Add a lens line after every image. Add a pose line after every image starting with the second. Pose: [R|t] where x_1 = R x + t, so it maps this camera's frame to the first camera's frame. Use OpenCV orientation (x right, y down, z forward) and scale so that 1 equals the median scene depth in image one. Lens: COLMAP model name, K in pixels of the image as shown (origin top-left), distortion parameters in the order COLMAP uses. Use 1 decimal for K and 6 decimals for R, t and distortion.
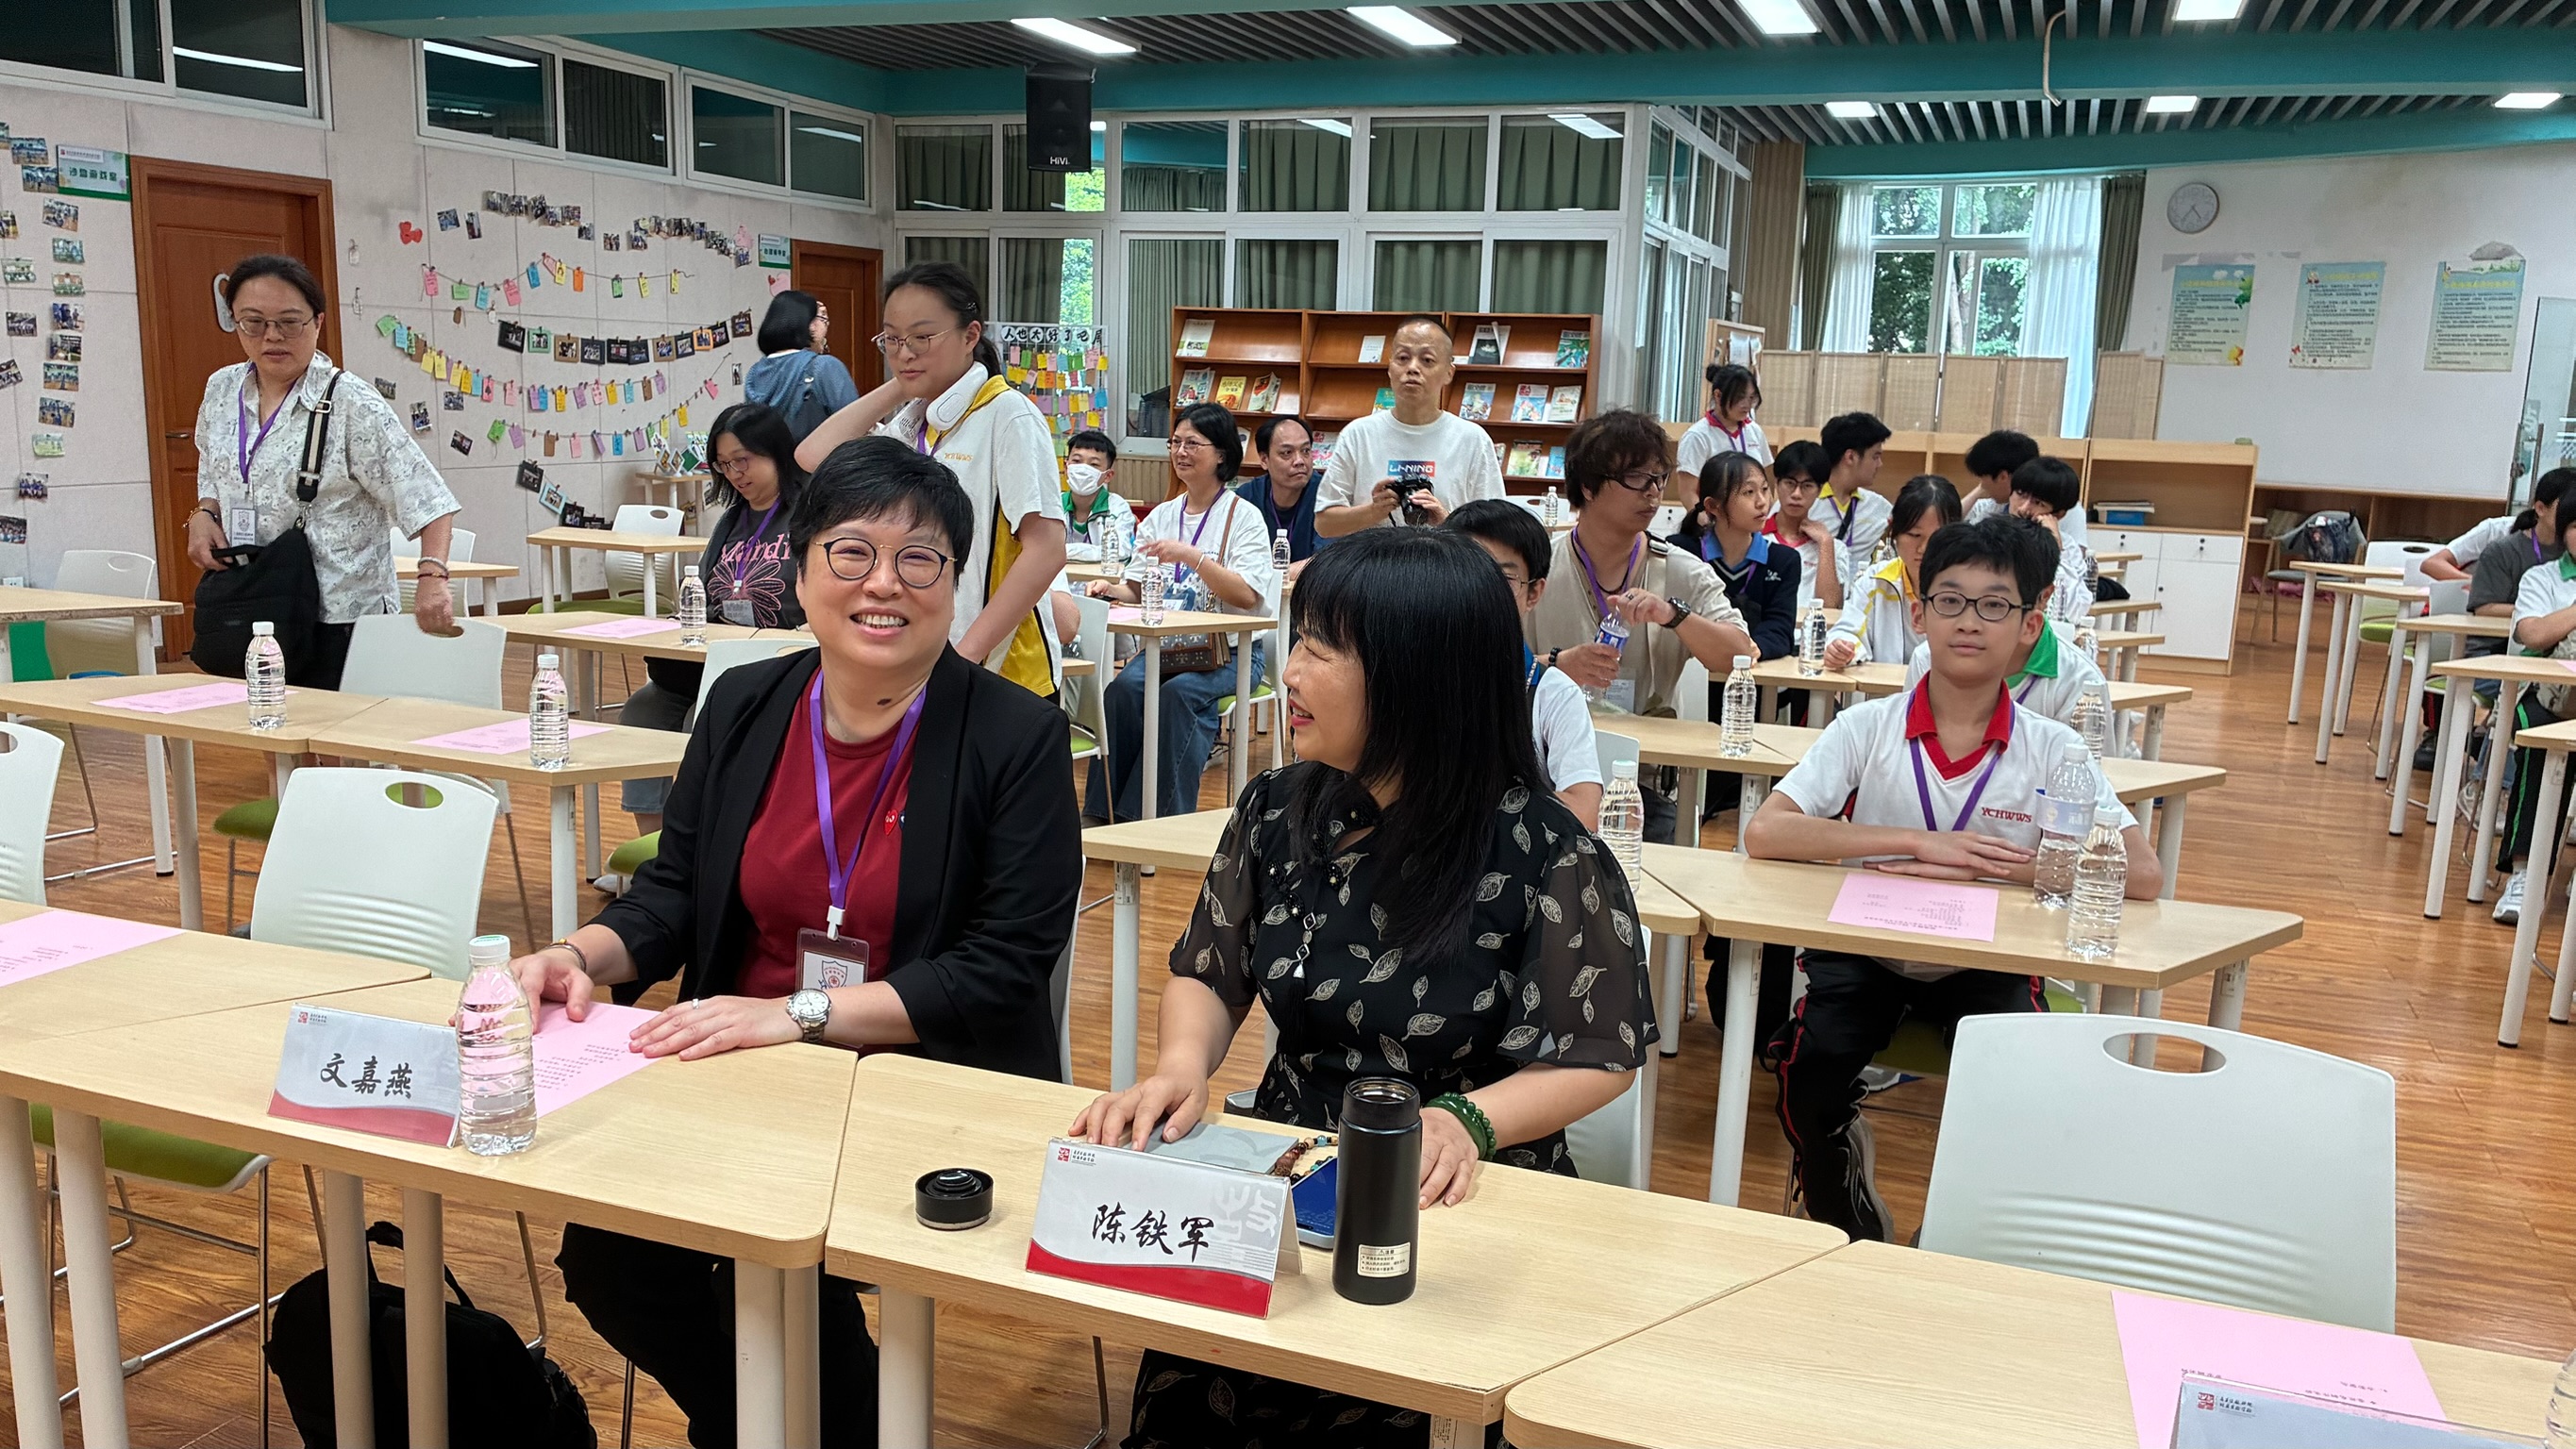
lens RADIAL K [[1945.8, 0, 1281.3], [0, 1945.8, 737.1], [0, 0, 1]] dist [0.025306, -0.009792]
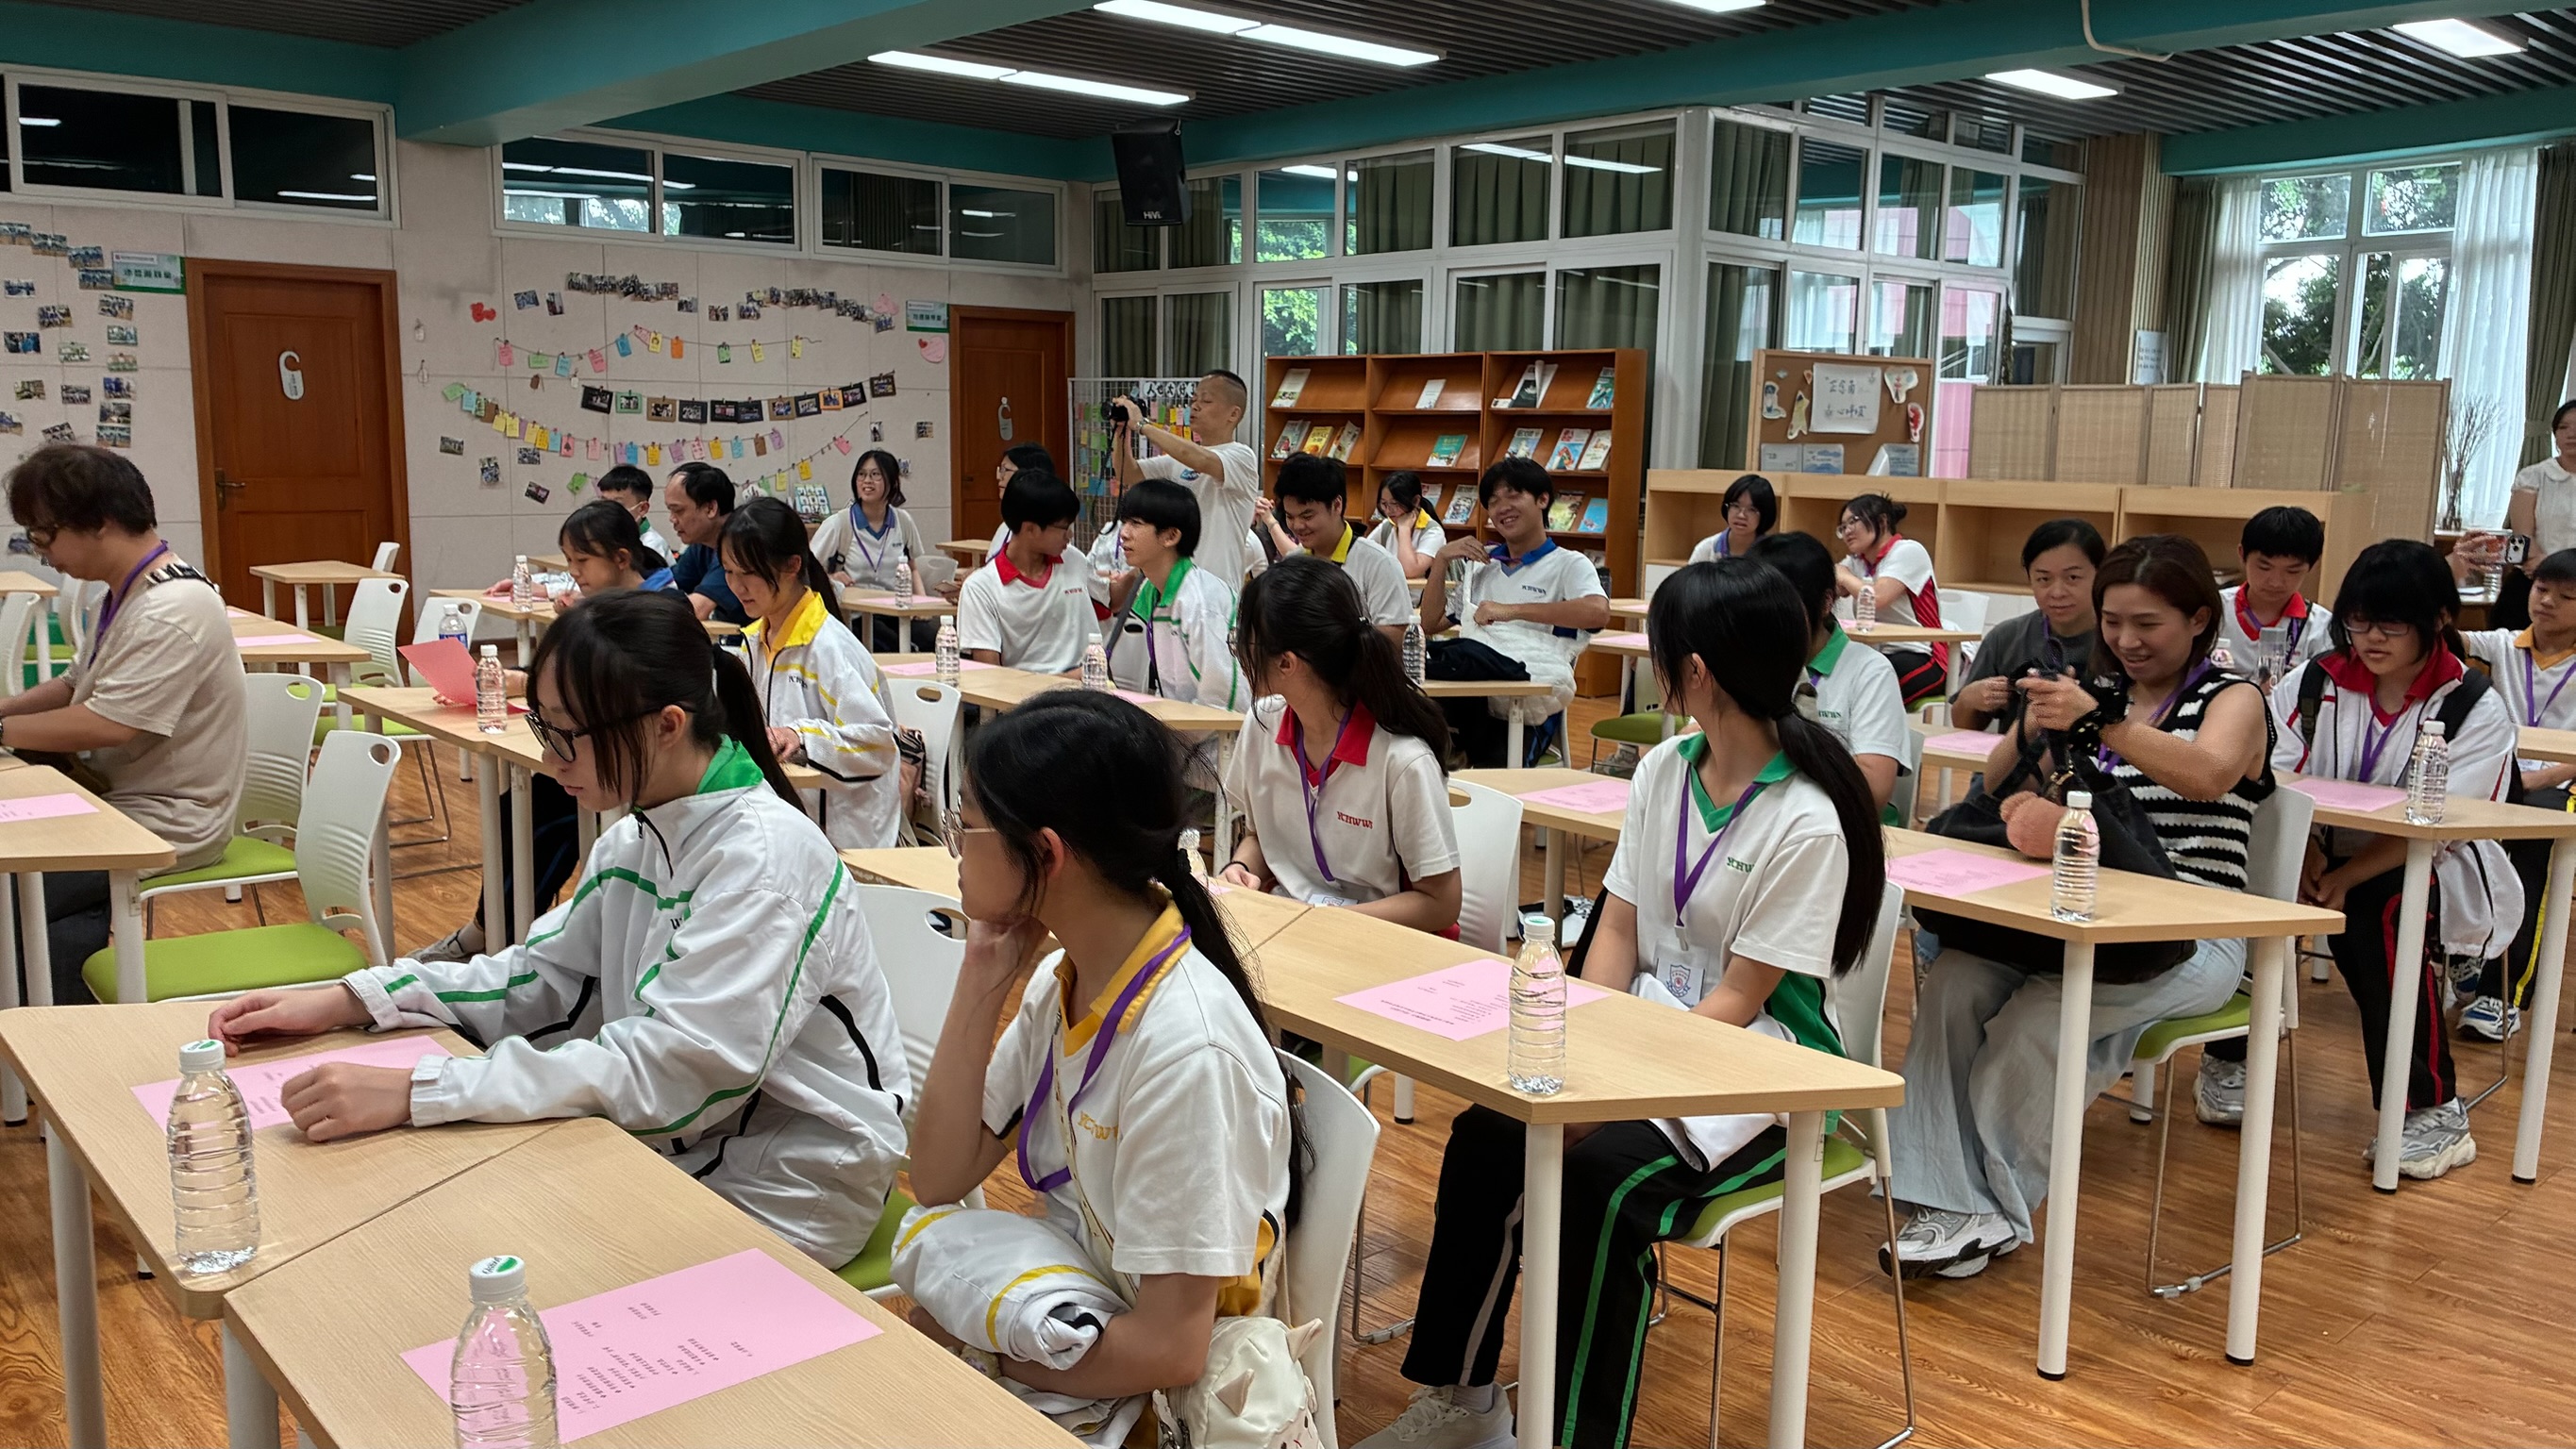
lens RADIAL K [[1945.8, 0, 1283.3], [0, 1945.8, 711.5], [0, 0, 1]] dist [0.025306, -0.009792]
pose [[0.896146, 0.048410, -0.441111, 0.431036], [-0.069155, 0.997122, -0.031064, -0.015962], [0.438338, 0.058342, 0.896915, 0.157902]]
